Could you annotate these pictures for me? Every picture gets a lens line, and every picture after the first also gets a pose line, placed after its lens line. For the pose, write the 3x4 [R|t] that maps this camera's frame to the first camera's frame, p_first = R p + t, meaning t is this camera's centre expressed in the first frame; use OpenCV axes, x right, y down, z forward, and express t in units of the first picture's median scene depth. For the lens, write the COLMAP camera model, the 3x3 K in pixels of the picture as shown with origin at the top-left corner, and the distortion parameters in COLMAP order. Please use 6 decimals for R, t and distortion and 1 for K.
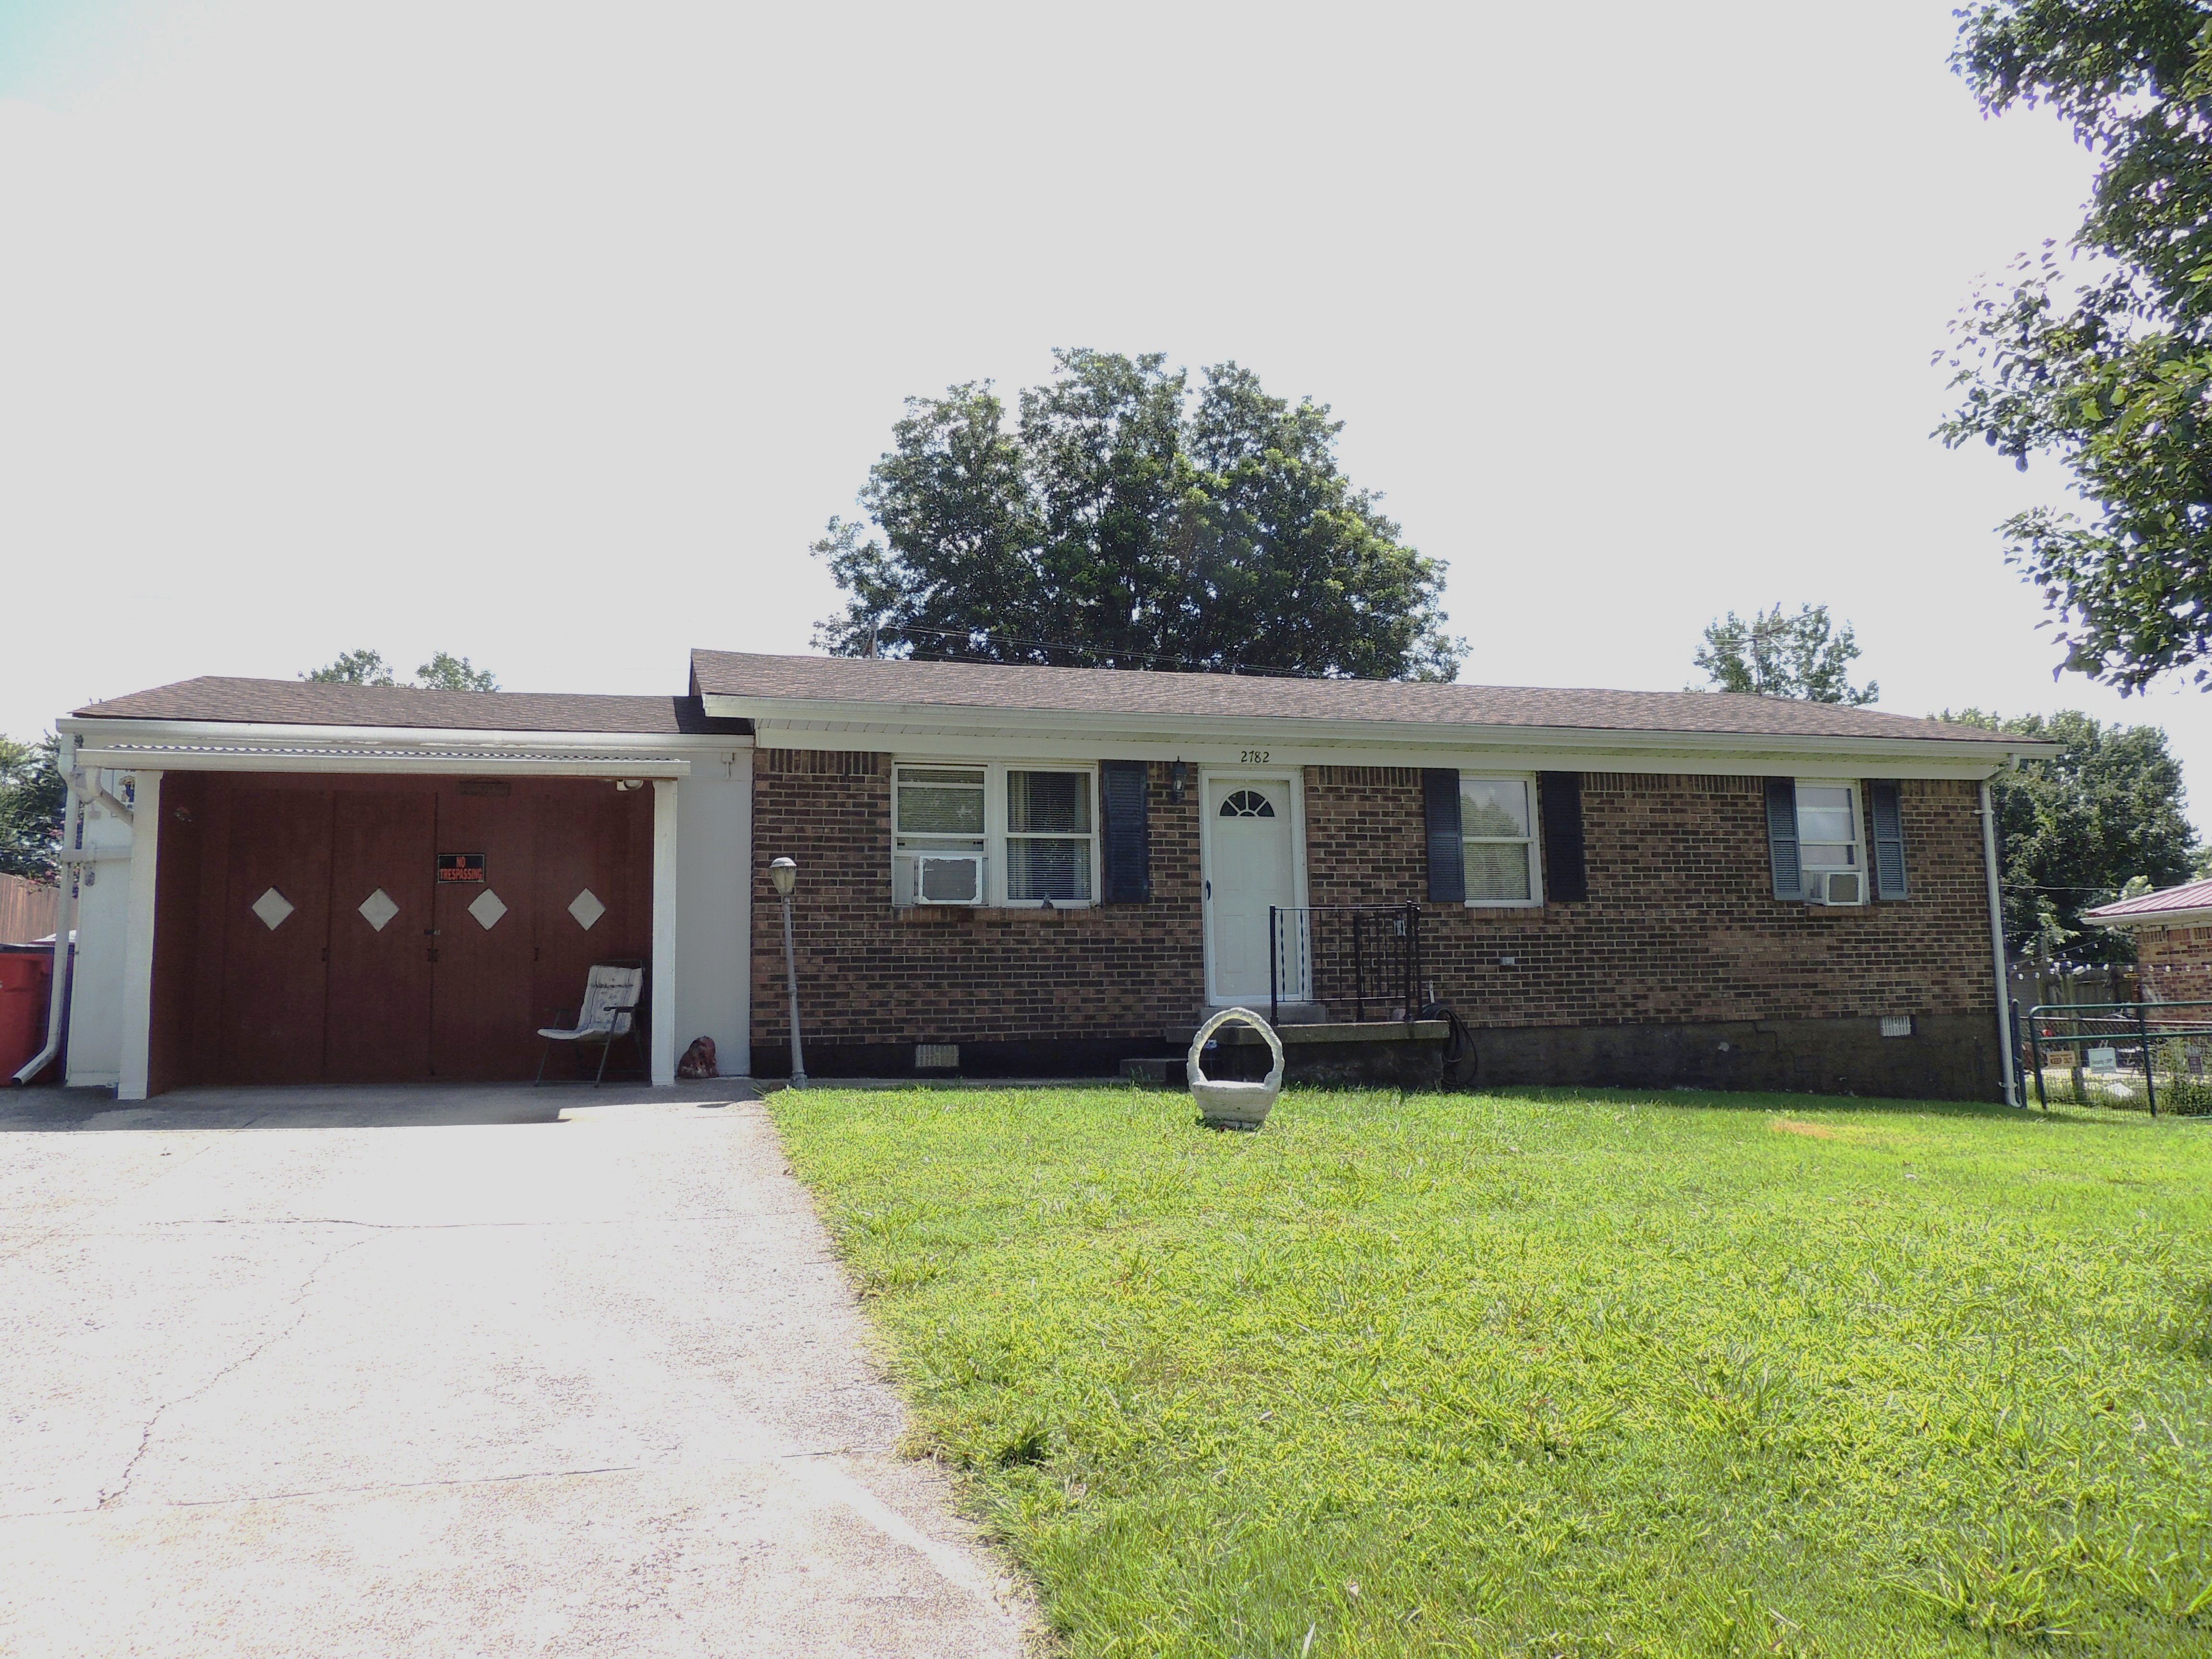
lens RADIAL K [[1569.6, 0, 1107.7], [0, 1569.6, 819.2], [0, 0, 1]] dist [-0.022482, 0.003572]
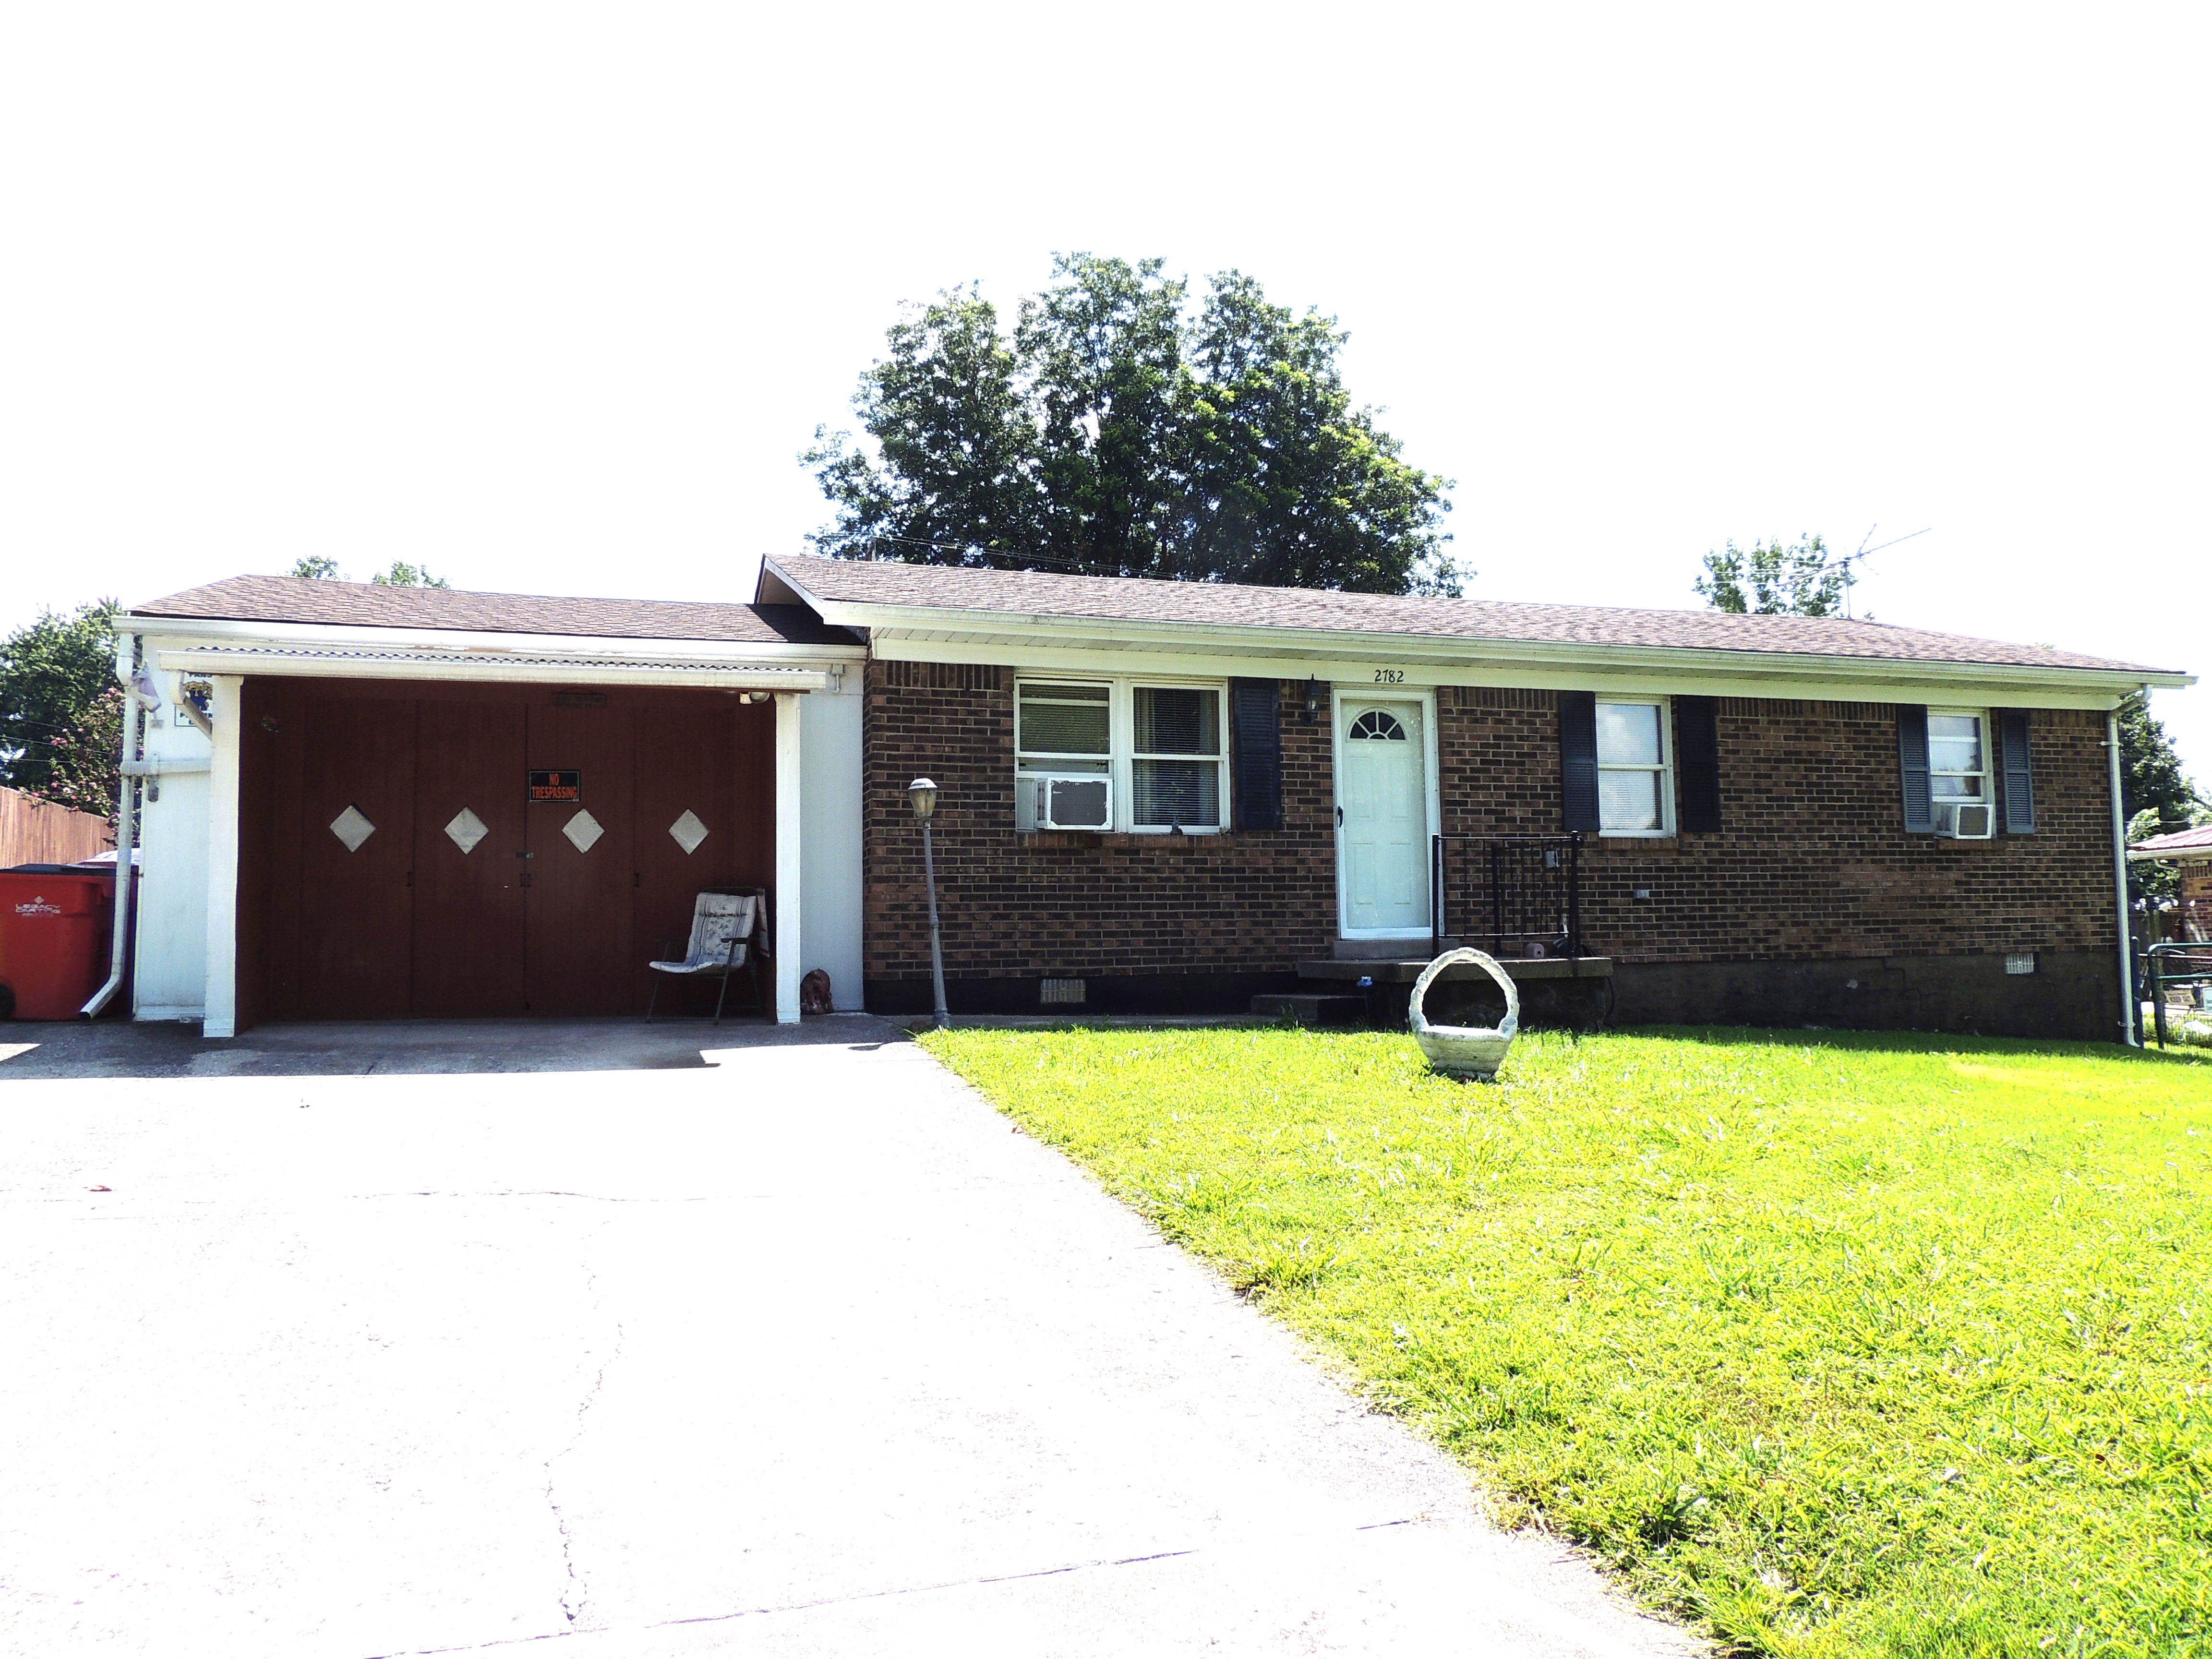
lens RADIAL K [[1569.6, 0, 1105.0], [0, 1569.6, 830.2], [0, 0, 1]] dist [-0.022482, 0.003572]
pose [[0.999537, 0.009342, 0.028949, -0.098462], [-0.010979, 0.998319, 0.056903, 0.000941], [-0.028369, -0.057194, 0.997960, 0.058722]]
